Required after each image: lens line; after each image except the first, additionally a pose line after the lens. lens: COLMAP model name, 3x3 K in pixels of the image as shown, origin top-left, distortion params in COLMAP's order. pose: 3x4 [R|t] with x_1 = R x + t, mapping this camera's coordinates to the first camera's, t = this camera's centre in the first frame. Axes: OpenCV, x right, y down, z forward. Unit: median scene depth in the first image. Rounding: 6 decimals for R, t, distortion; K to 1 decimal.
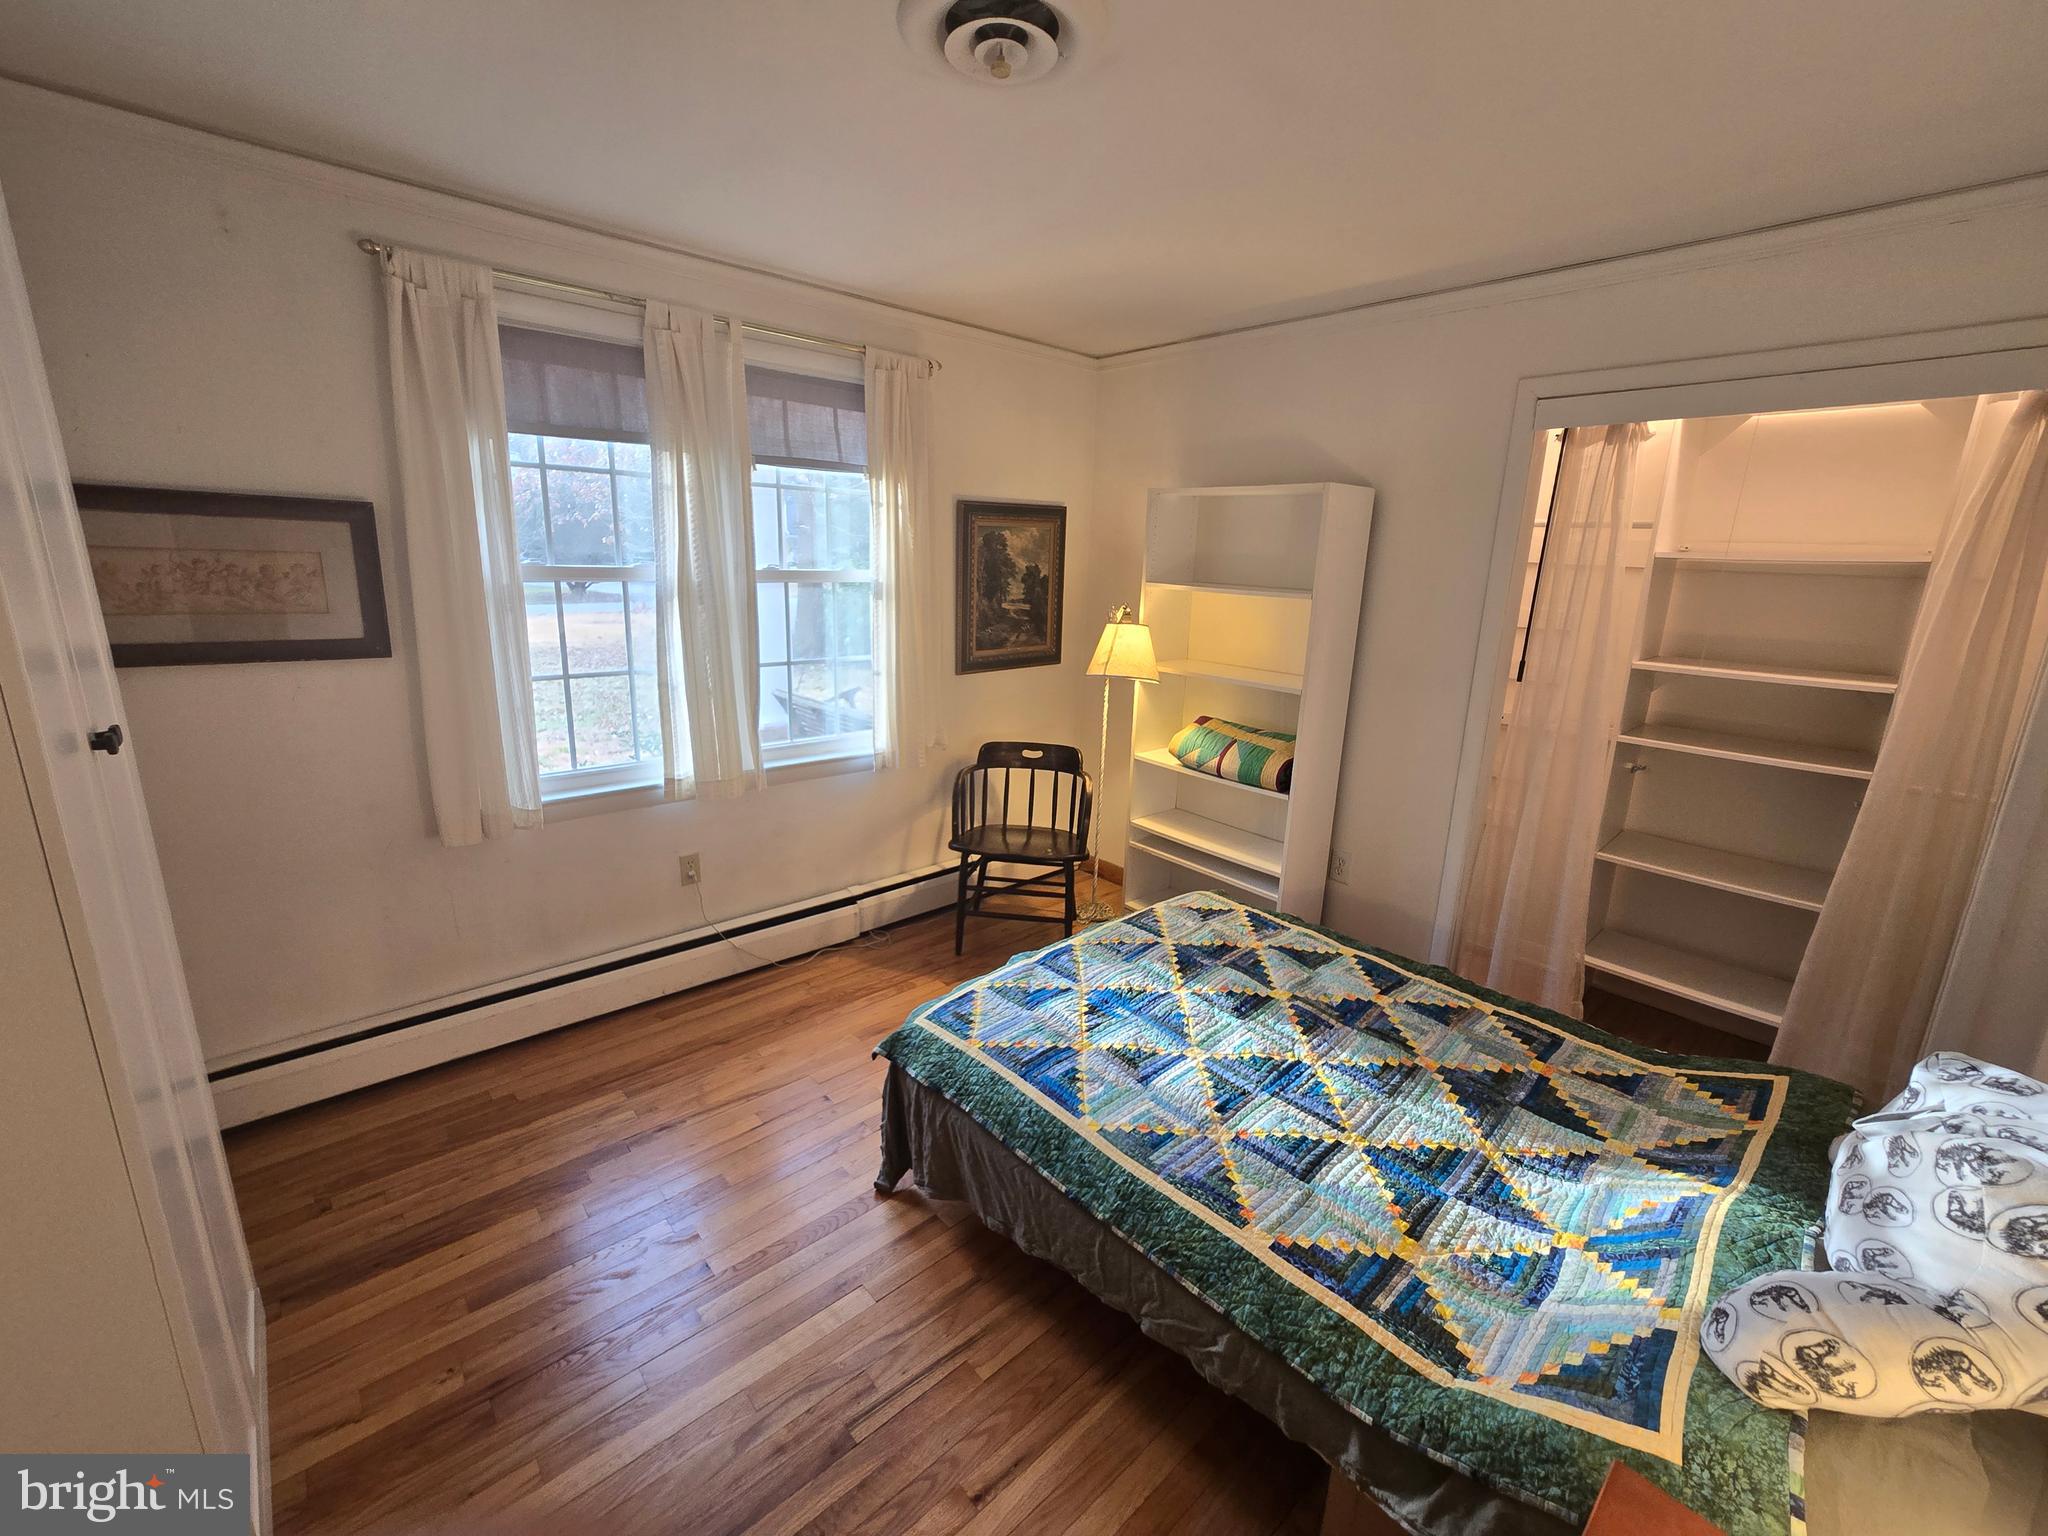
lens RADIAL K [[829.4, 0, 1023.3], [0, 829.4, 752.5], [0, 0, 1]] dist [0.000790, -0.000631]
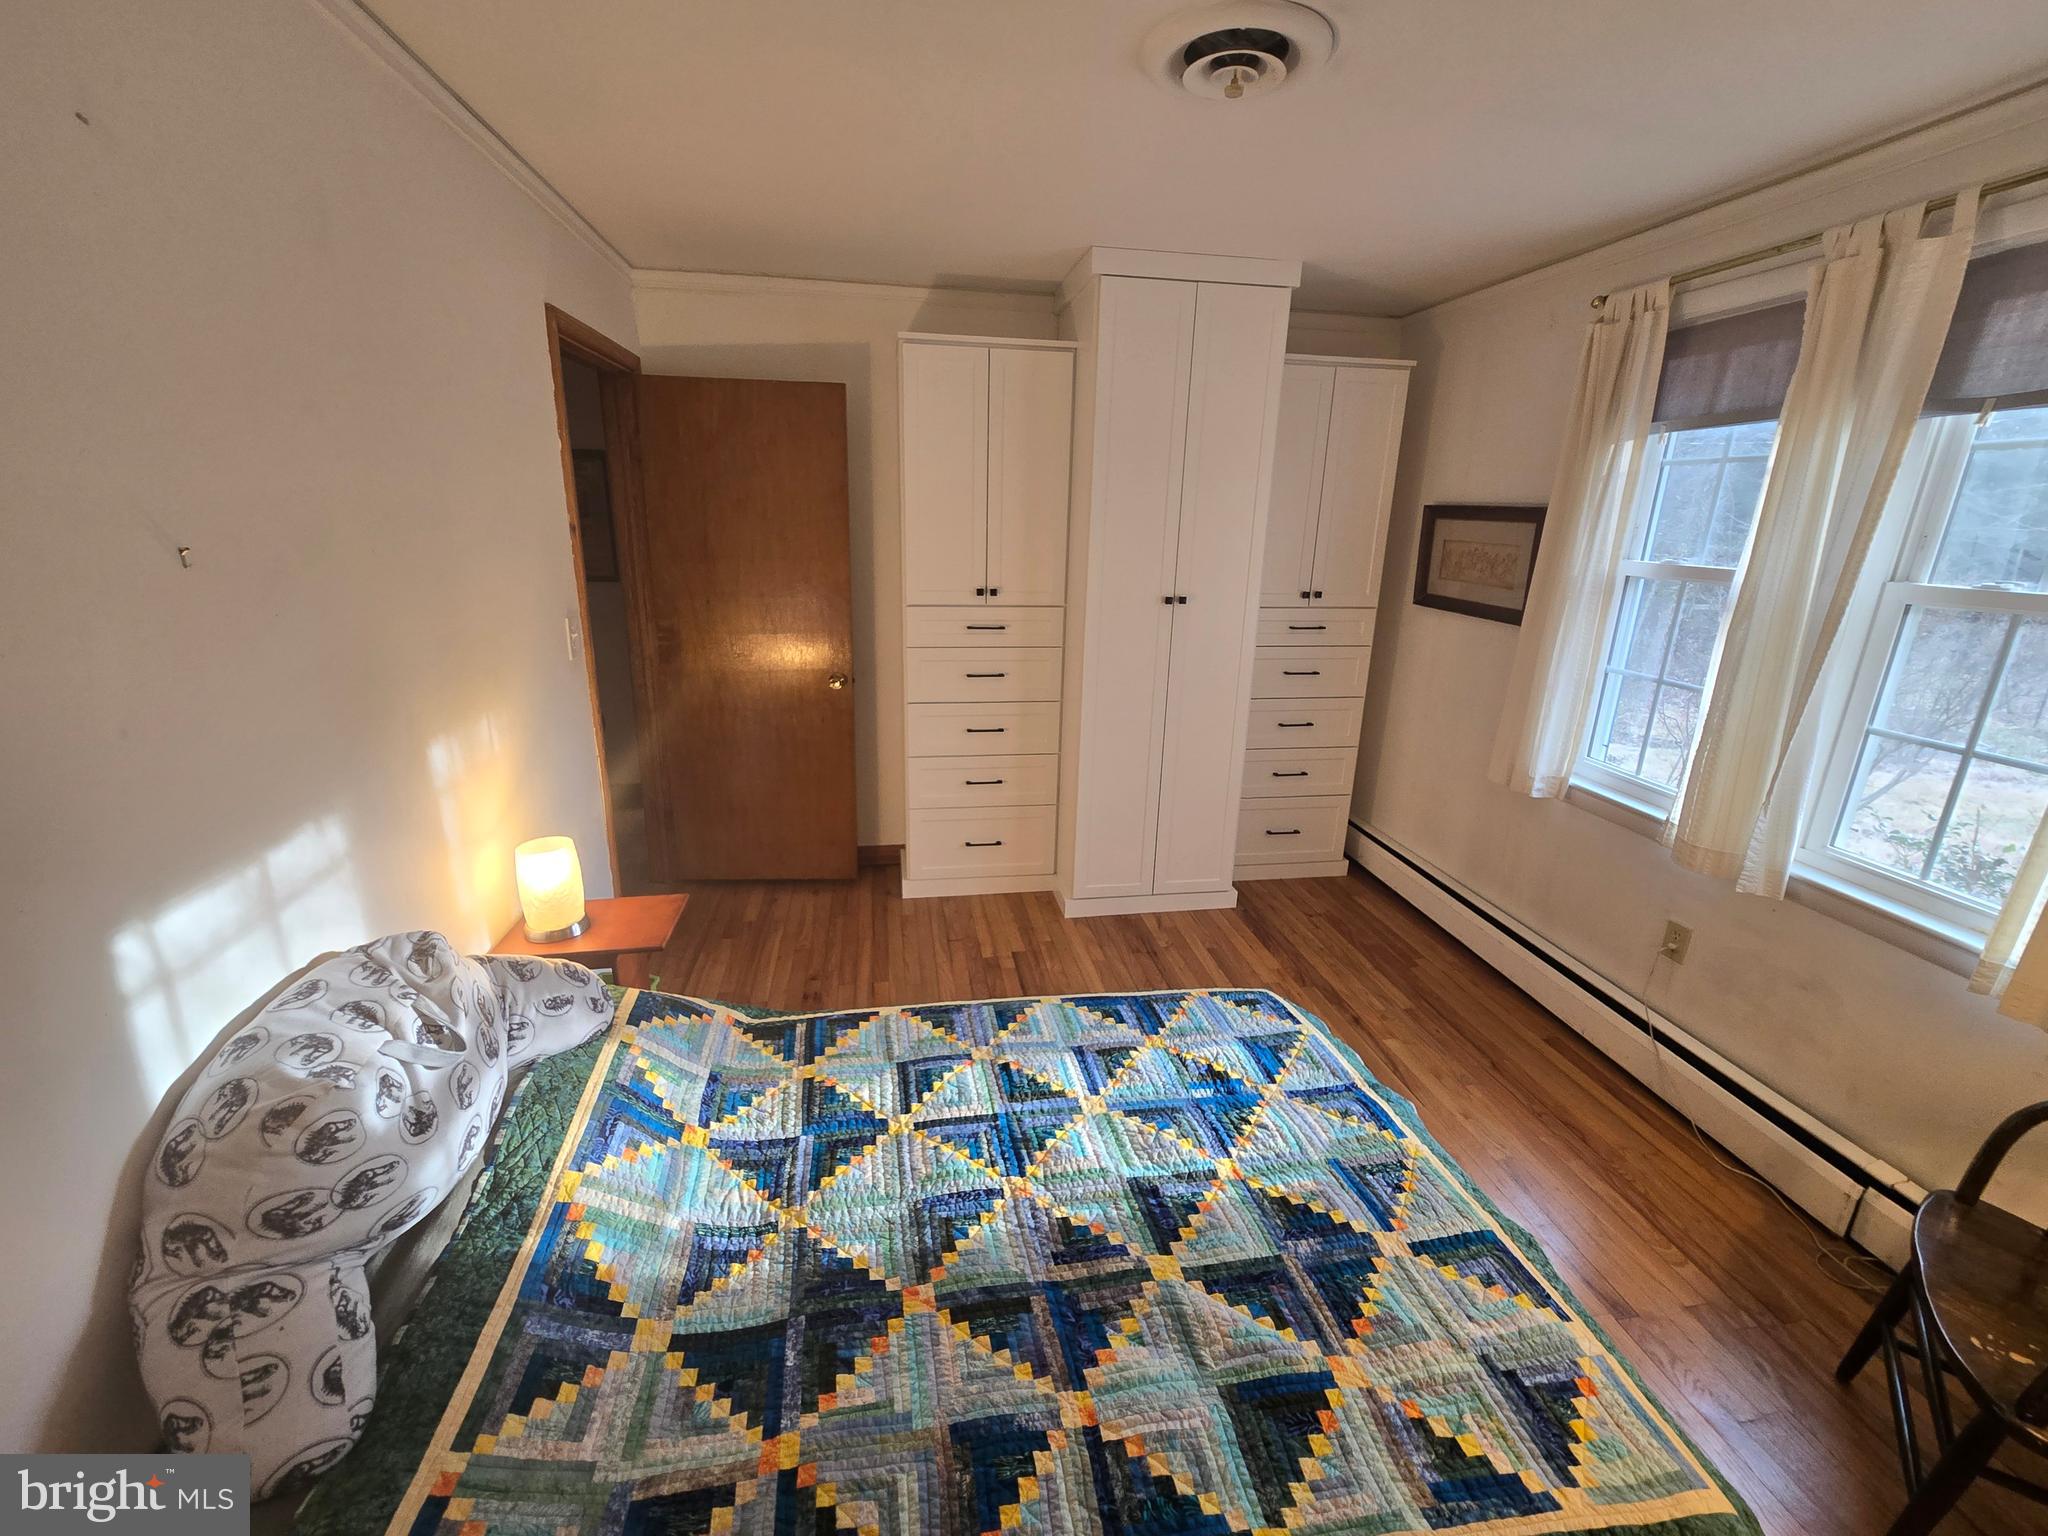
lens RADIAL K [[829.4, 0, 1023.3], [0, 829.4, 752.5], [0, 0, 1]] dist [0.000790, -0.000631]
pose [[-0.530645, 0.194643, -0.824942, 0.919816], [-0.239677, 0.899095, 0.366311, -0.274536], [0.813001, 0.392101, -0.430449, 1.210340]]
